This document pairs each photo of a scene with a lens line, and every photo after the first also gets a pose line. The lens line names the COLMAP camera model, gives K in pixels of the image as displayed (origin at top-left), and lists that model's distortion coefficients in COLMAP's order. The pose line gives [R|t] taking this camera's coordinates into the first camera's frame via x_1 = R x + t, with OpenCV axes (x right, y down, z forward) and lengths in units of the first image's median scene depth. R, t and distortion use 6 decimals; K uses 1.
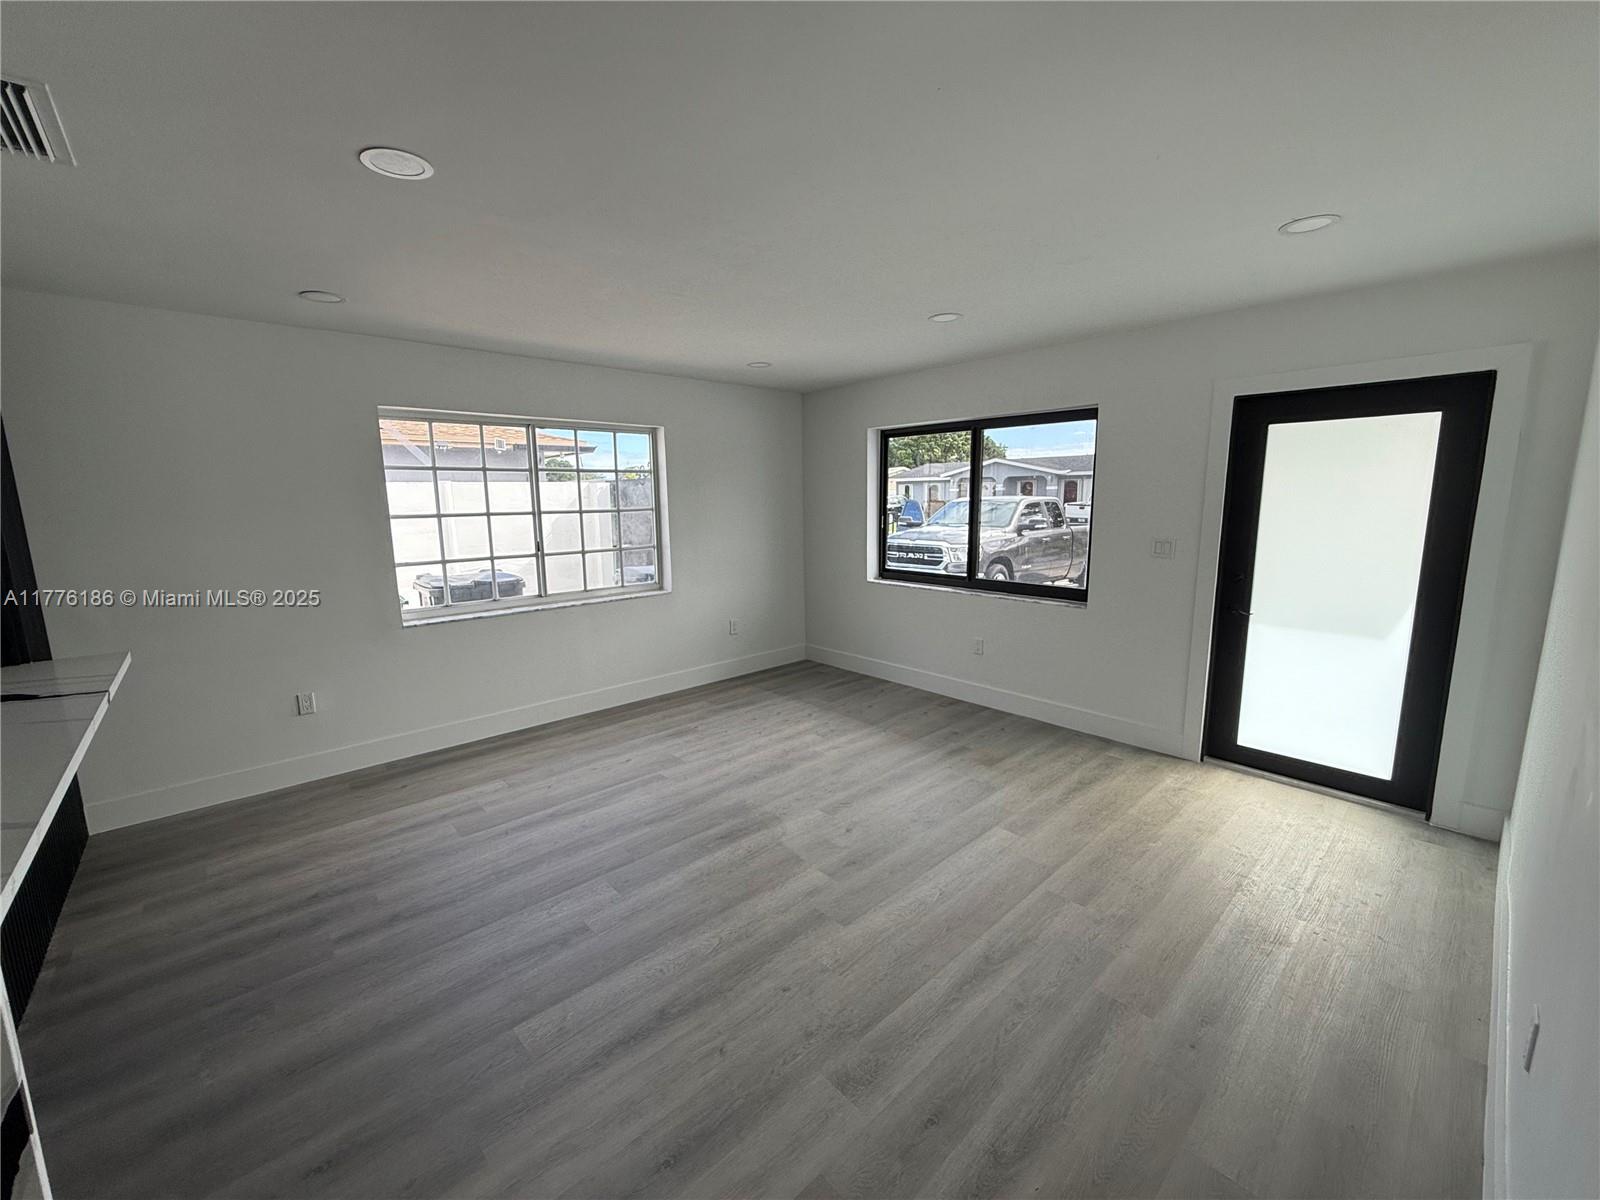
lens RADIAL K [[638.9, 0, 805.9], [0, 638.9, 600.5], [0, 0, 1]] dist [-0.006656, 0.000486]
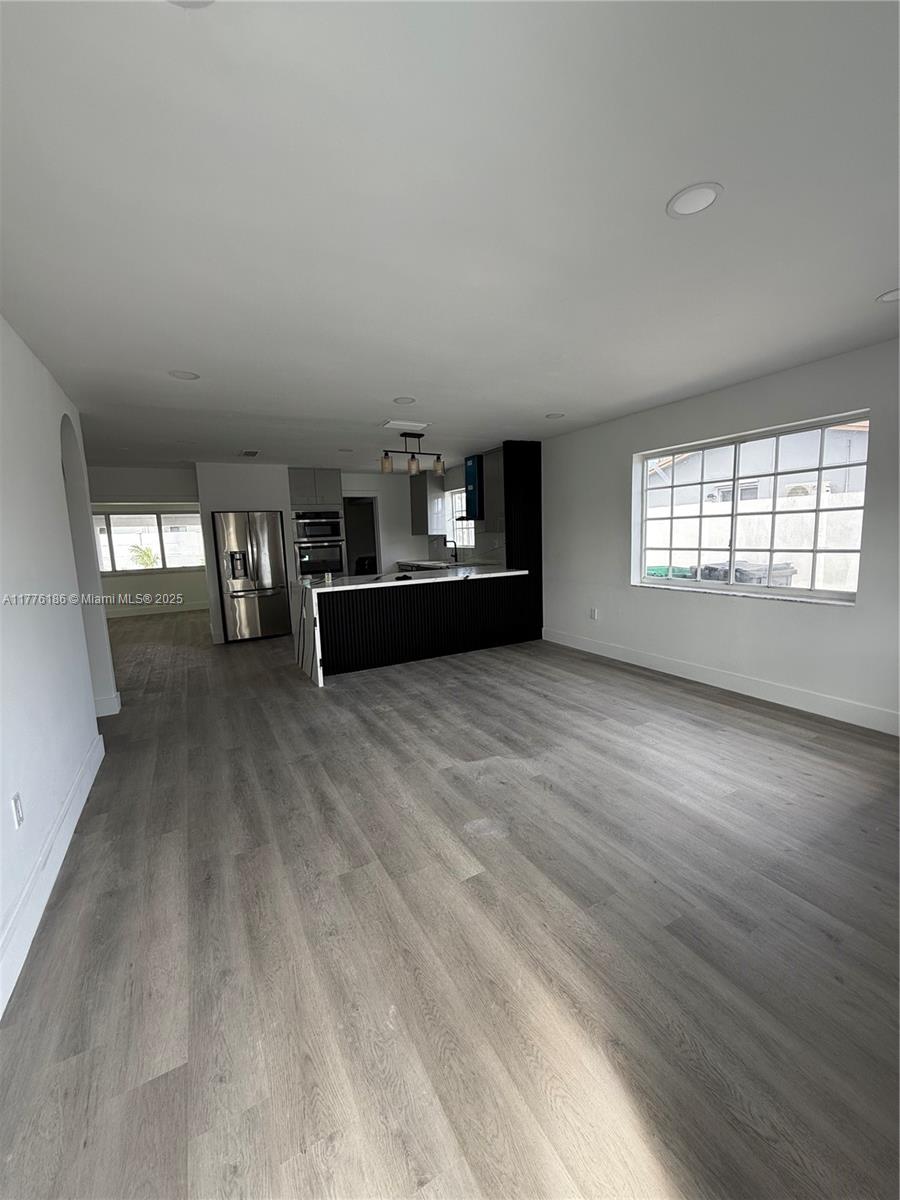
lens RADIAL K [[479.2, 0, 441.0], [0, 479.2, 594.5], [0, 0, 1]] dist [-0.006656, 0.000486]
pose [[-0.256858, 0.146403, -0.955296, 0.780099], [-0.118396, 0.976248, 0.181448, -0.114000], [0.959170, 0.159709, -0.233424, 0.905191]]
